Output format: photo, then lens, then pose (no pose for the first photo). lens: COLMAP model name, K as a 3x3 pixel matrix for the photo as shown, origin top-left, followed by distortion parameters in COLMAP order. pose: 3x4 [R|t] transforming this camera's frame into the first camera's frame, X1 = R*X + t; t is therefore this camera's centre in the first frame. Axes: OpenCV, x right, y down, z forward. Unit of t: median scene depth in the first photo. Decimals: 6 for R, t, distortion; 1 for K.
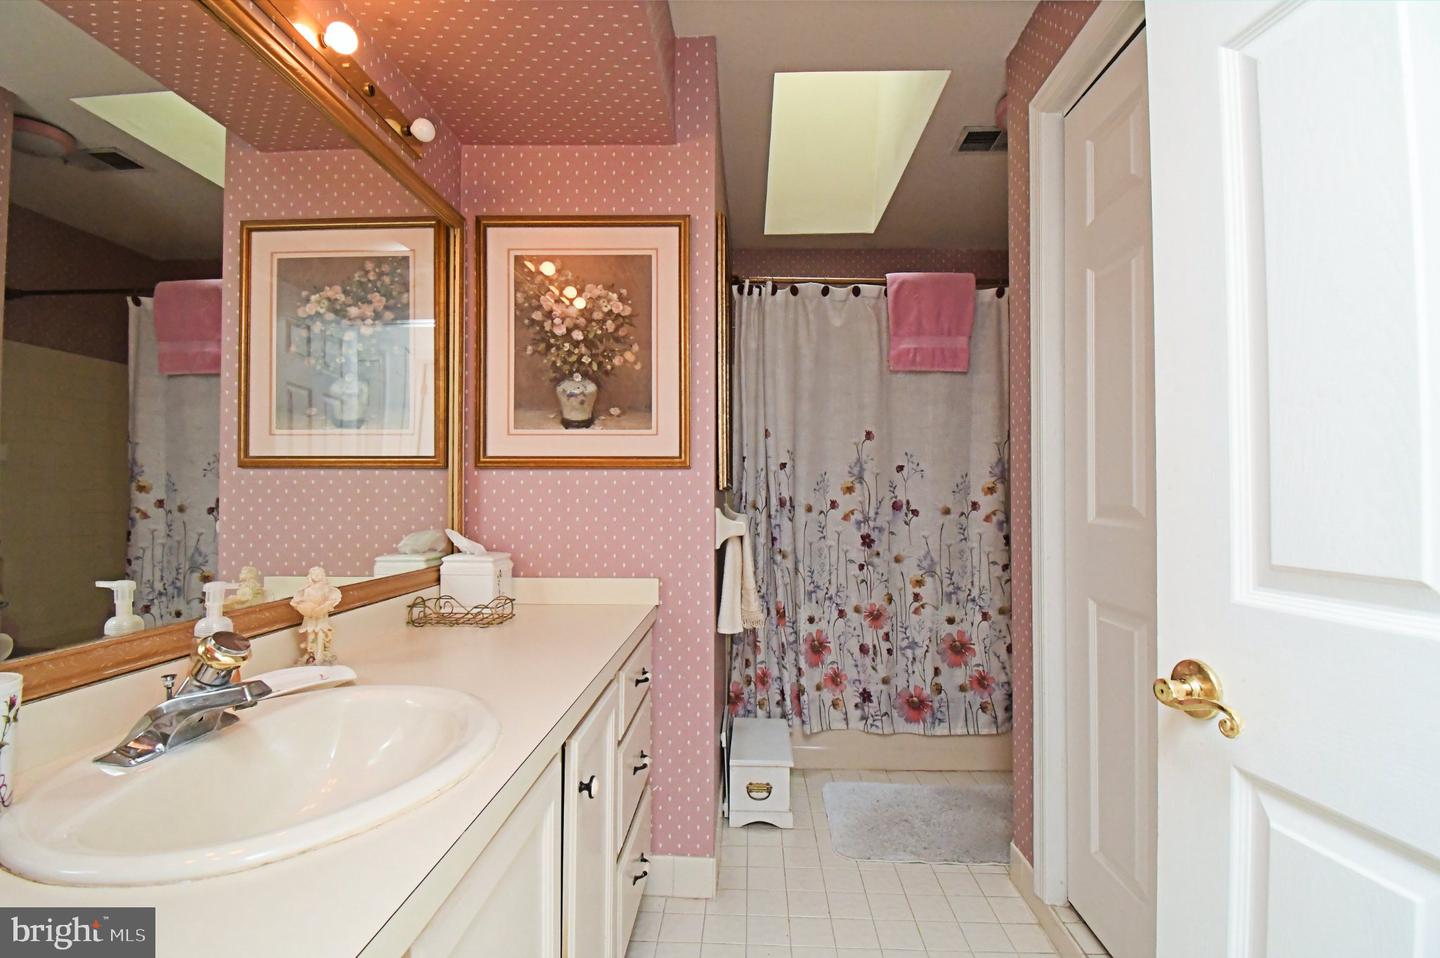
lens RADIAL K [[641.3, 0, 718.8], [0, 641.3, 477.0], [0, 0, 1]] dist [0.034382, -0.028149]
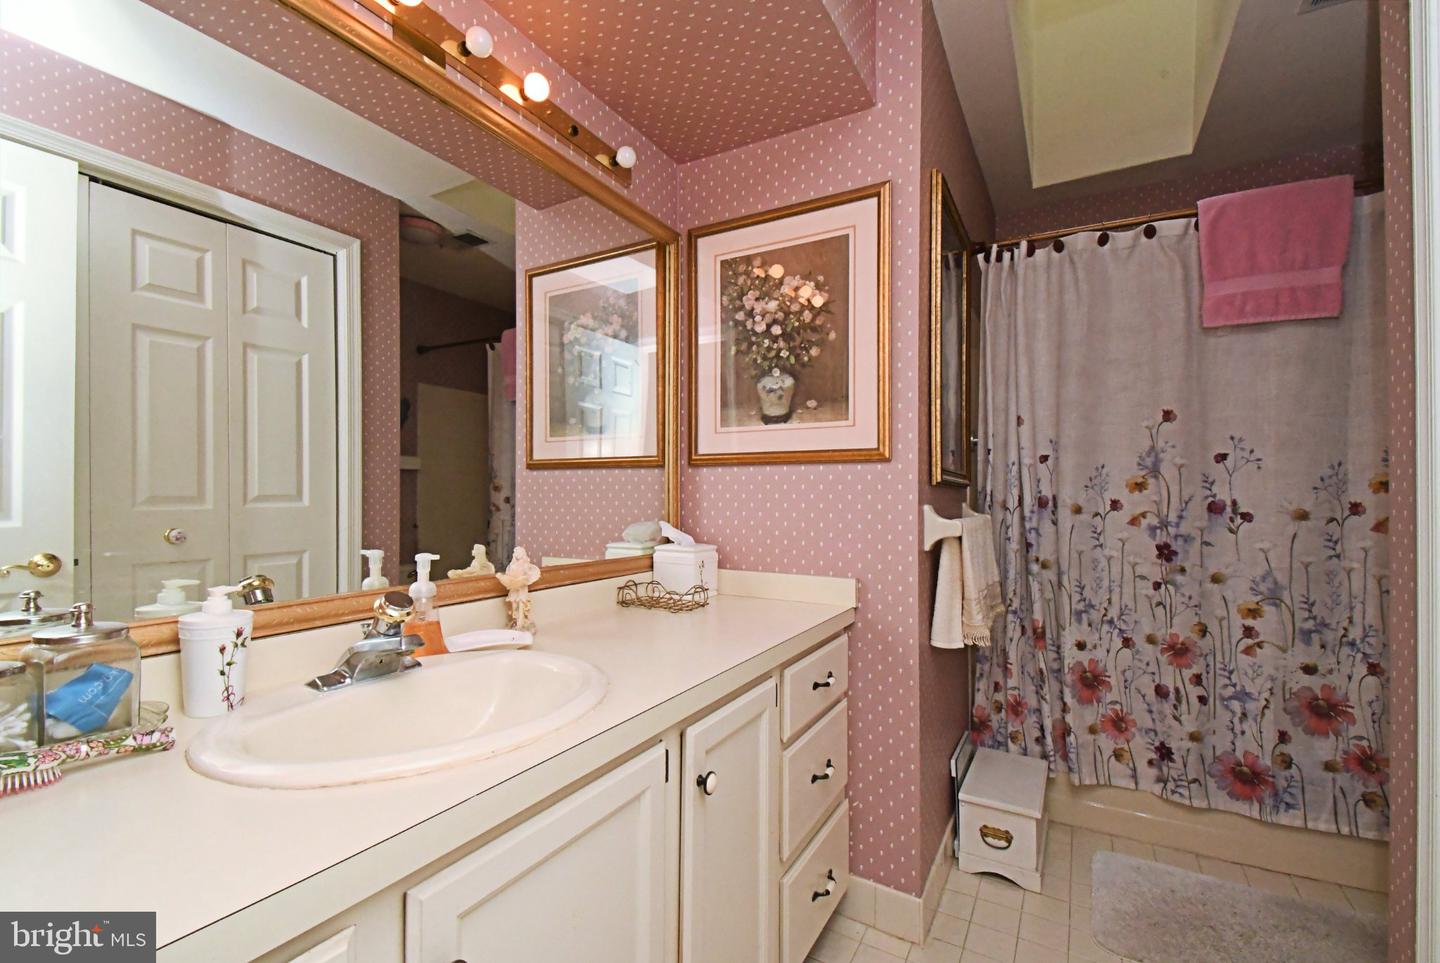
lens RADIAL K [[624.6, 0, 716.6], [0, 624.6, 485.6], [0, 0, 1]] dist [0.064028, -0.033209]
pose [[0.887410, -0.005800, -0.460945, 0.108797], [0.008132, 0.999962, 0.003073, 0.012646], [0.460910, -0.006476, 0.887424, 0.069838]]
